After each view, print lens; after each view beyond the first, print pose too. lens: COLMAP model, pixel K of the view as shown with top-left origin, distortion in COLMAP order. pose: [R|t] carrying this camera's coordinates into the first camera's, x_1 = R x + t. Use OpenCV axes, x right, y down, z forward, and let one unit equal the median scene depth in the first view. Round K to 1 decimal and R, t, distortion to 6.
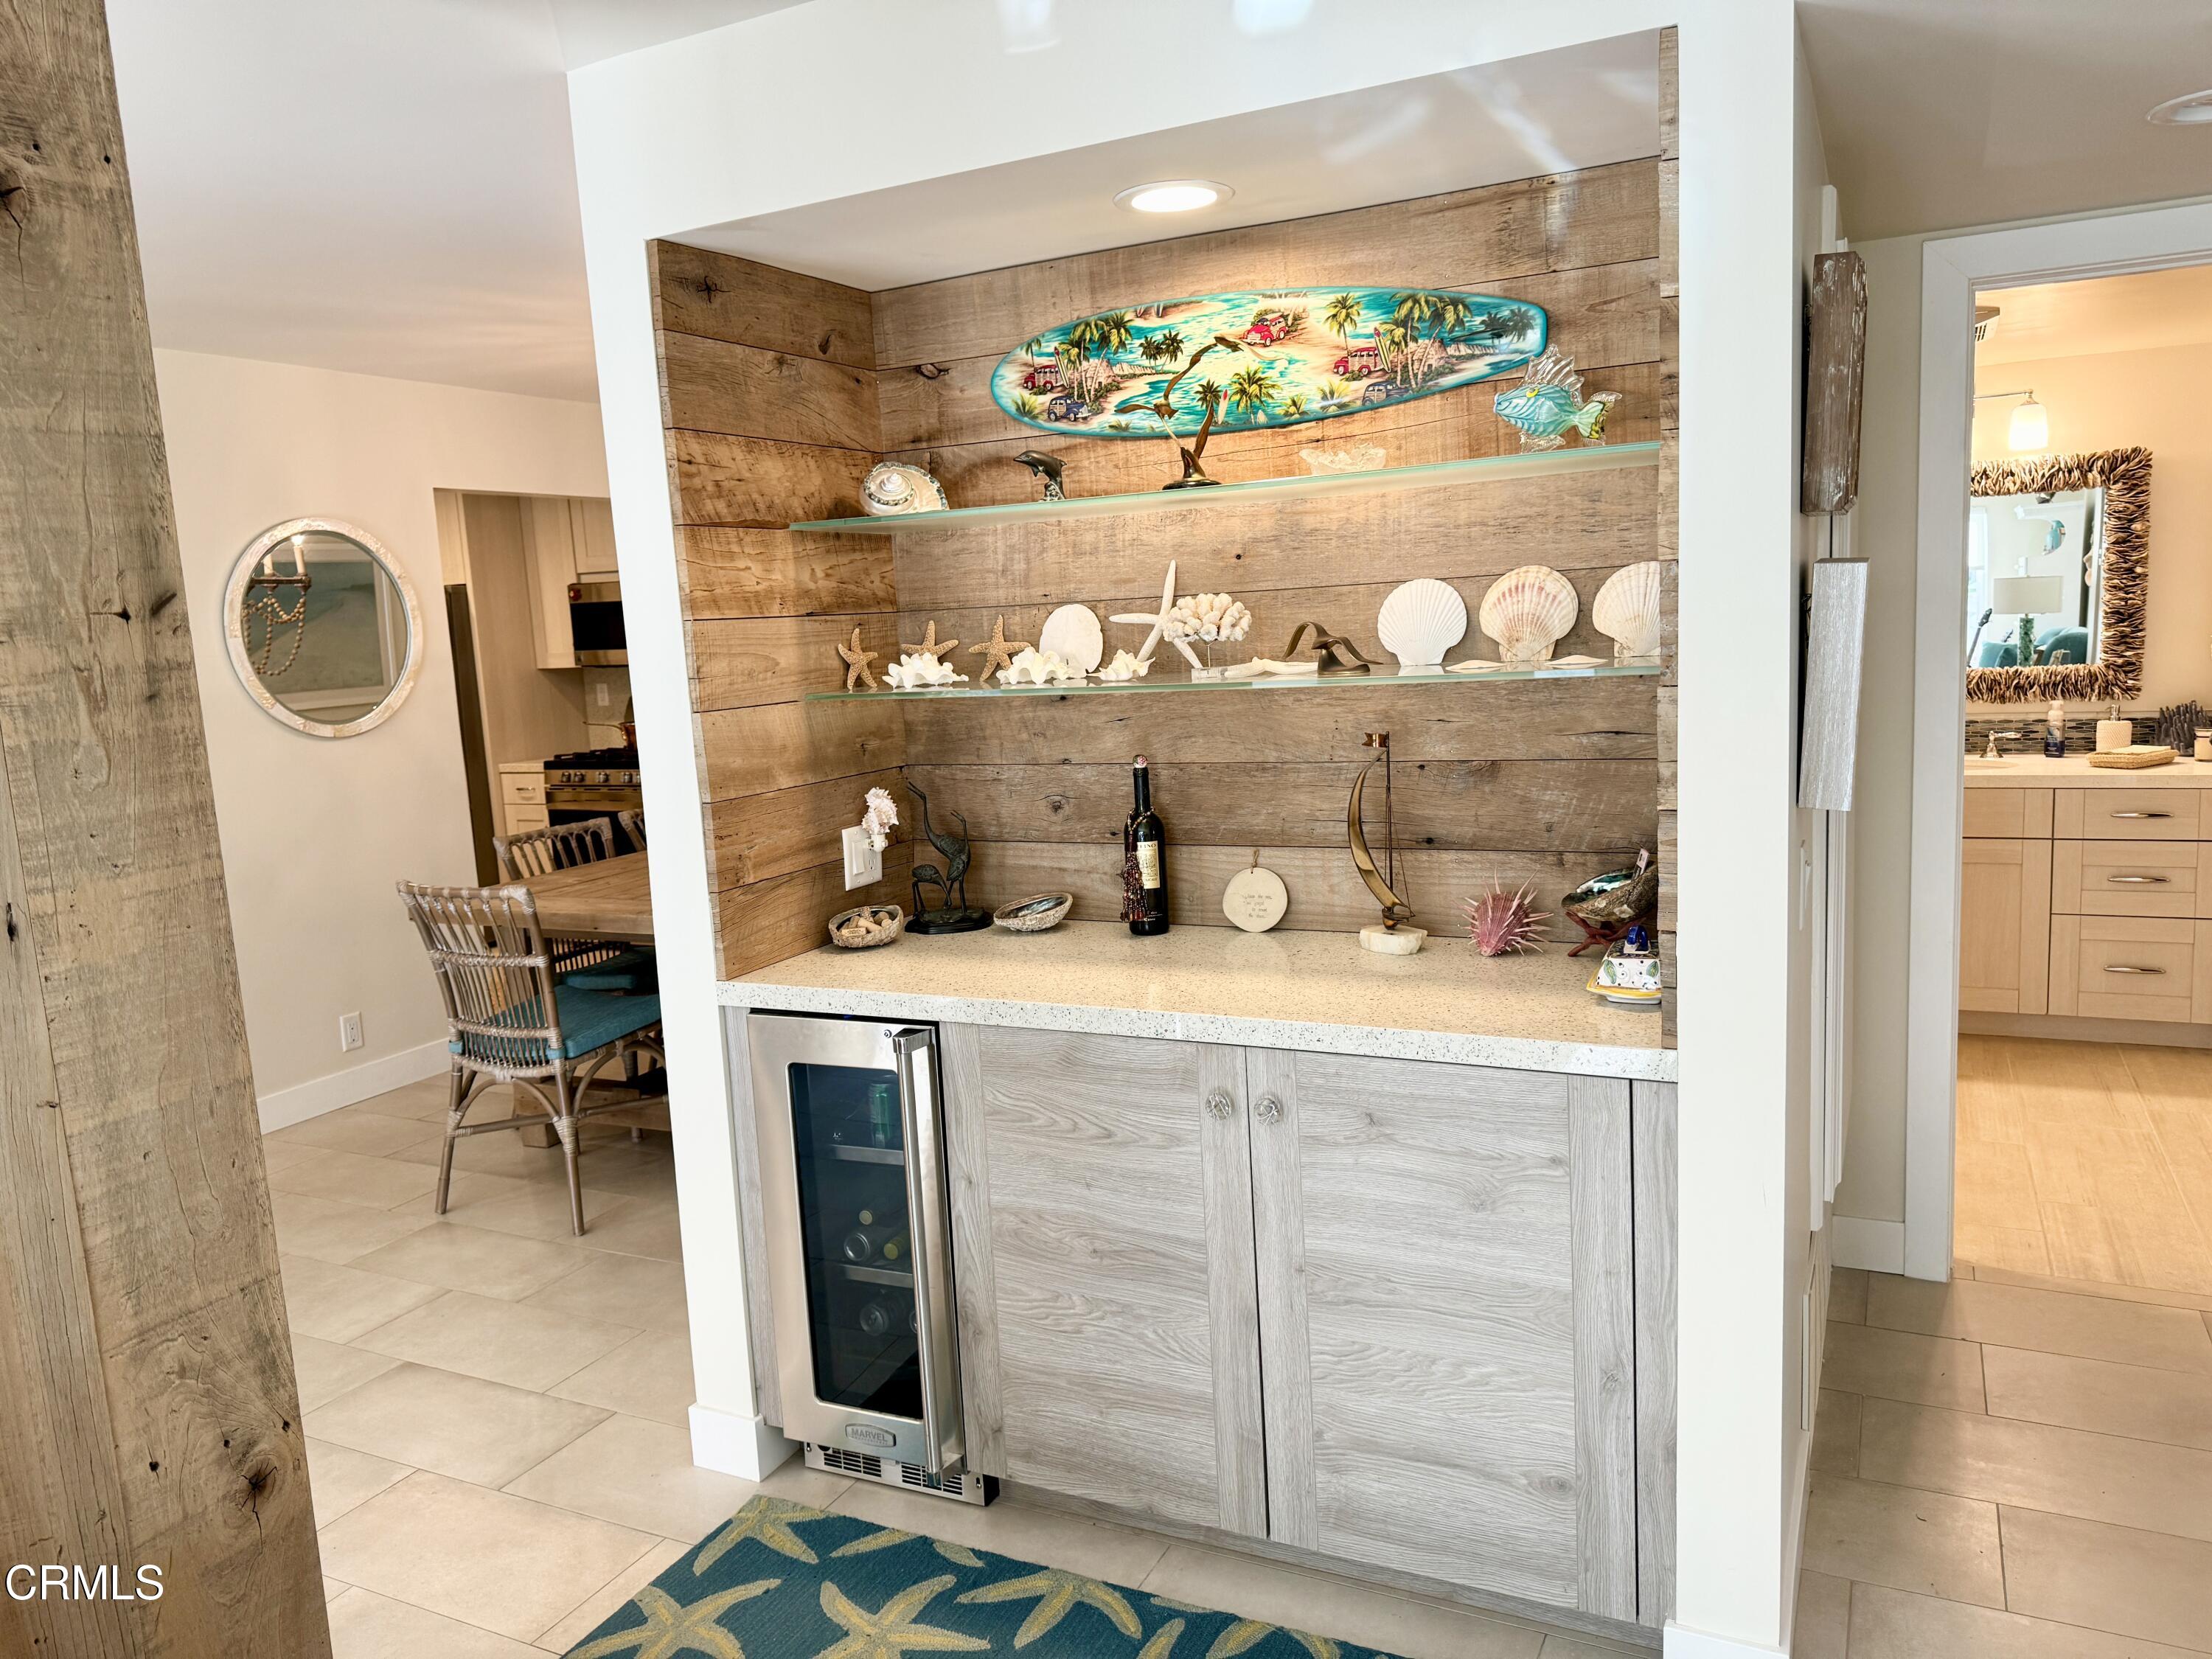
lens RADIAL K [[1563.8, 0, 1106.2], [0, 1563.8, 832.3], [0, 0, 1]] dist [0.036570, -0.017121]
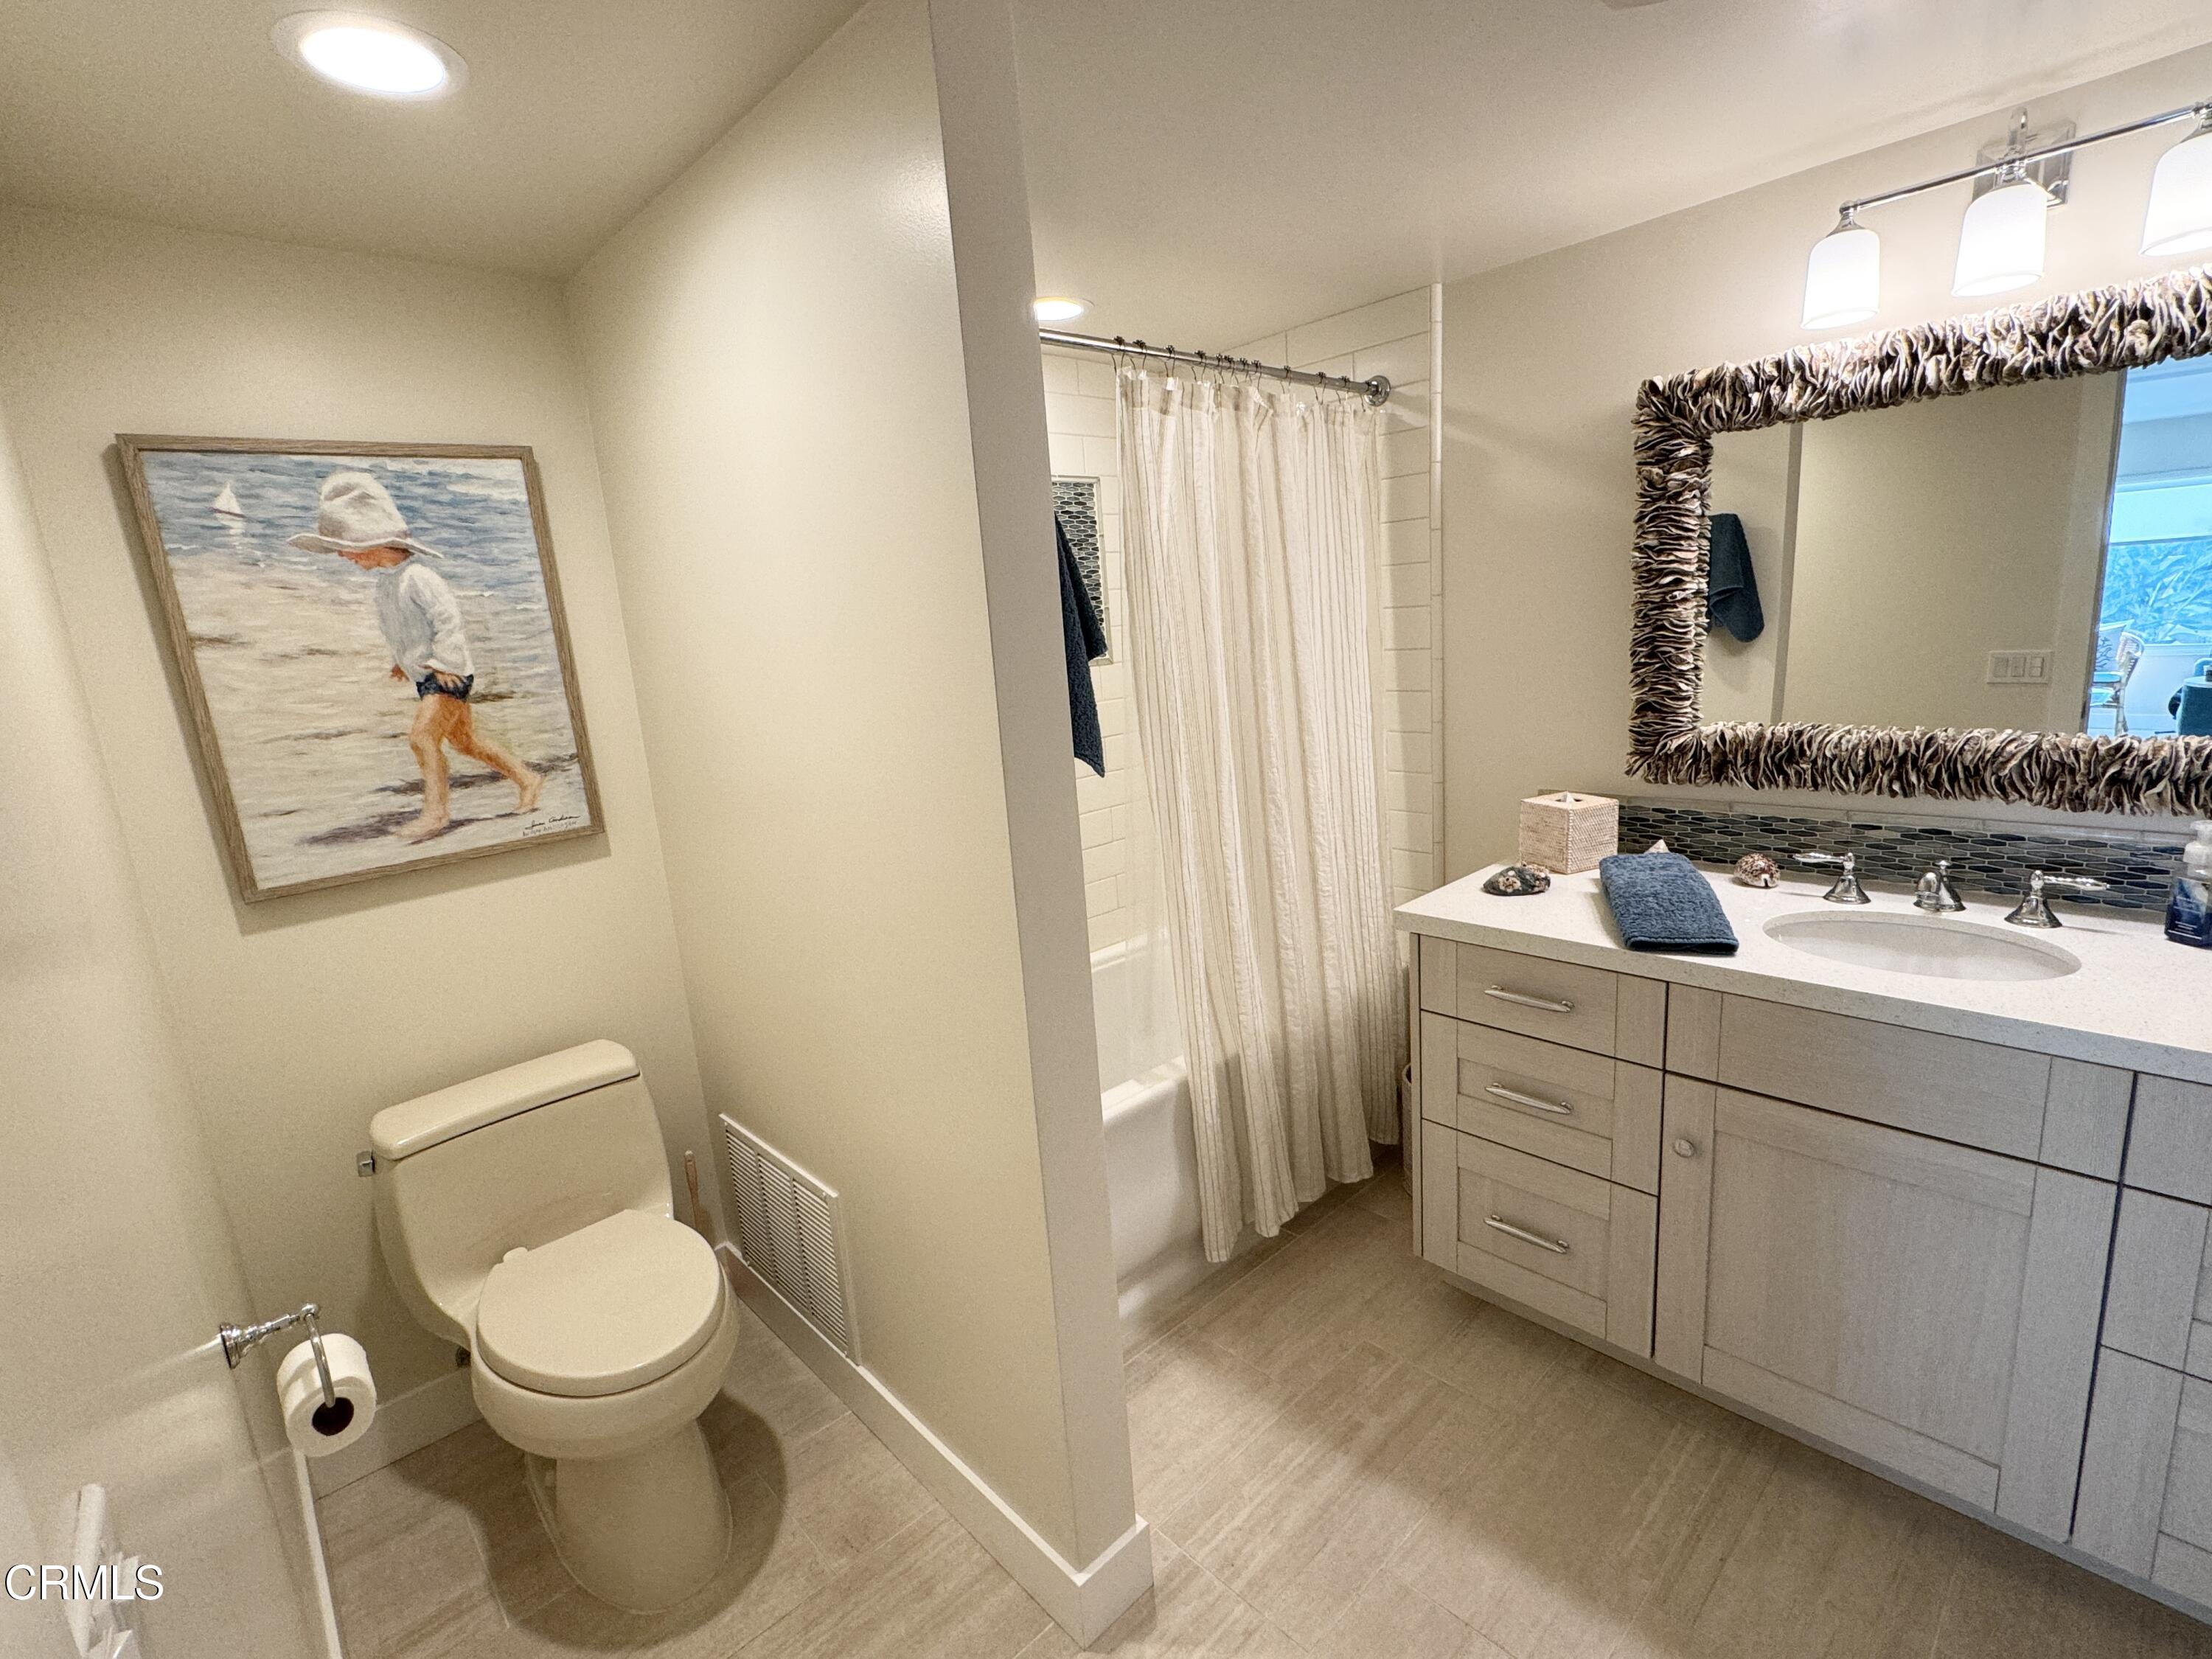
lens RADIAL K [[1025.5, 0, 1107.6], [0, 1025.5, 830.1], [0, 0, 1]] dist [0.003990, 0.000600]
pose [[0.938439, 0.052139, -0.341487, 0.399657], [-0.020508, 0.995209, 0.095593, -0.101188], [0.344835, -0.082705, 0.935013, 0.605445]]
